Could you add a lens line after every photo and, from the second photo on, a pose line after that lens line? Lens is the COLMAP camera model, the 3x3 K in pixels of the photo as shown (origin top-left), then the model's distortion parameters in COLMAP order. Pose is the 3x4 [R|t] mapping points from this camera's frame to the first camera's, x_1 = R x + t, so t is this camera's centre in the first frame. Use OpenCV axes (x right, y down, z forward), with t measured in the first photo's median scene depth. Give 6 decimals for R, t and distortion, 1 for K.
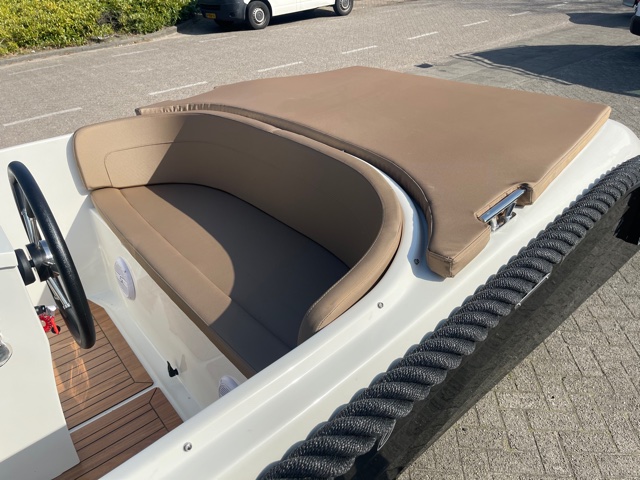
lens RADIAL K [[482.7, 0, 321.1], [0, 482.7, 253.1], [0, 0, 1]] dist [0.076287, -0.115815]
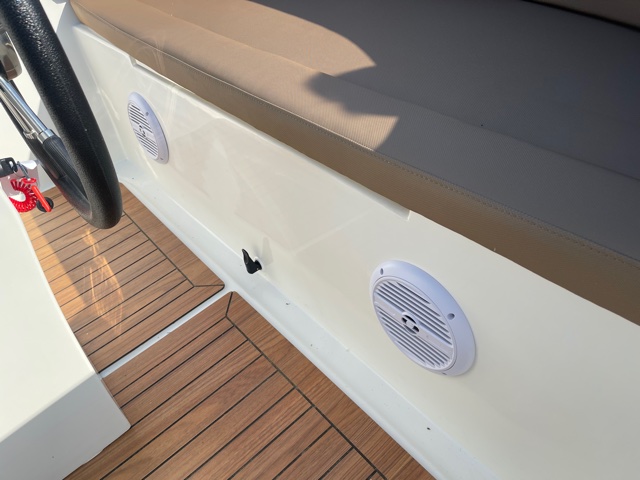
lens RADIAL K [[482.7, 0, 321.1], [0, 482.7, 253.1], [0, 0, 1]] dist [0.076287, -0.115815]
pose [[0.996366, -0.078955, -0.031941, -0.199654], [0.084023, 0.972565, 0.216928, 0.104255], [0.013938, -0.218823, 0.975665, 0.412038]]
